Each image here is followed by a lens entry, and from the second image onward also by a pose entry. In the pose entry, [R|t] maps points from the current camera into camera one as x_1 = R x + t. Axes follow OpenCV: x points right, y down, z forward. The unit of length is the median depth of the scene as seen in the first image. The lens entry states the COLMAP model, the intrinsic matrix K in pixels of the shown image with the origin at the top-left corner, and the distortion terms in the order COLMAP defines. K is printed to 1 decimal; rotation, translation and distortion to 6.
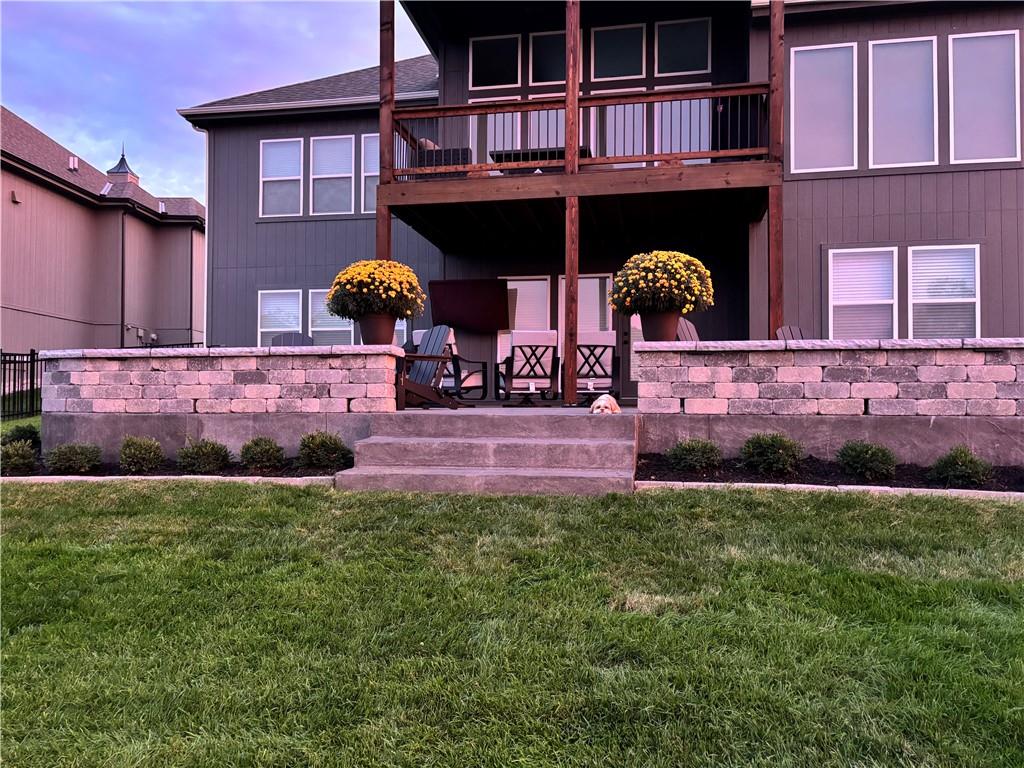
lens RADIAL K [[757.1, 0, 505.0], [0, 757.1, 386.1], [0, 0, 1]] dist [0.156488, -0.315539]
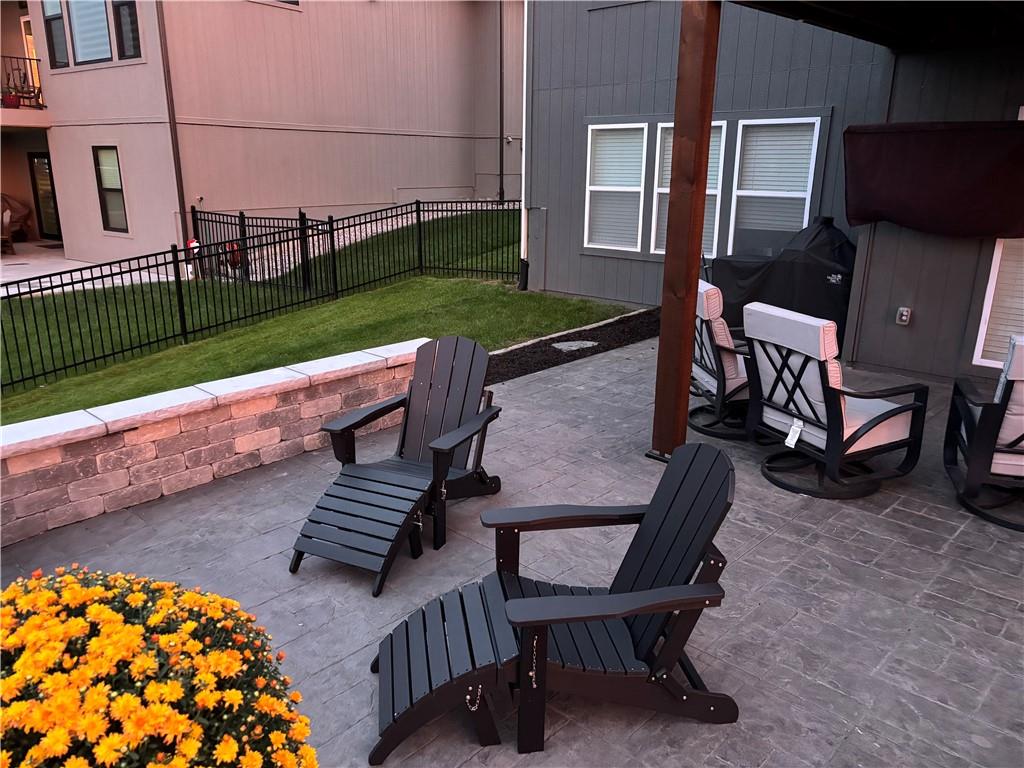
lens RADIAL K [[757.1, 0, 505.0], [0, 757.1, 386.1], [0, 0, 1]] dist [0.156488, -0.315539]
pose [[0.833433, 0.157117, -0.529815, 0.010912], [0.013290, 0.952756, 0.303446, -0.275165], [0.552460, -0.259943, 0.791970, 0.927064]]
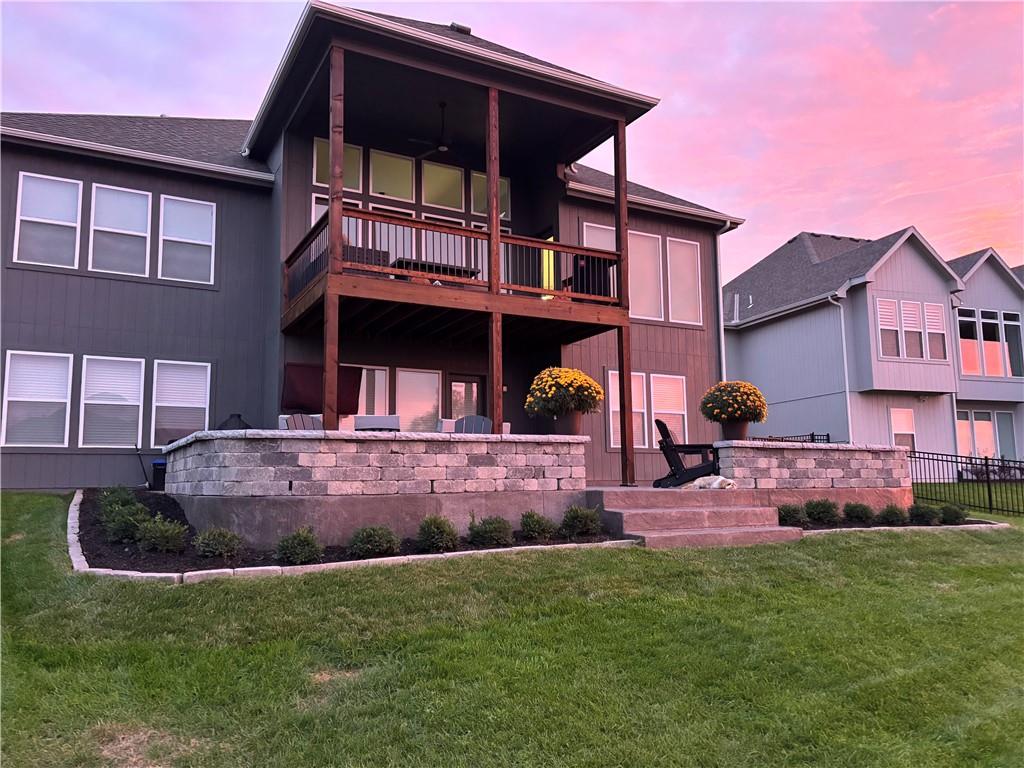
lens RADIAL K [[757.1, 0, 505.0], [0, 757.1, 386.1], [0, 0, 1]] dist [0.156488, -0.315539]
pose [[0.781587, 0.070573, 0.619791, -1.009542], [-0.003358, 0.994041, -0.108953, 0.001447], [-0.623787, 0.083075, 0.777167, 0.093849]]
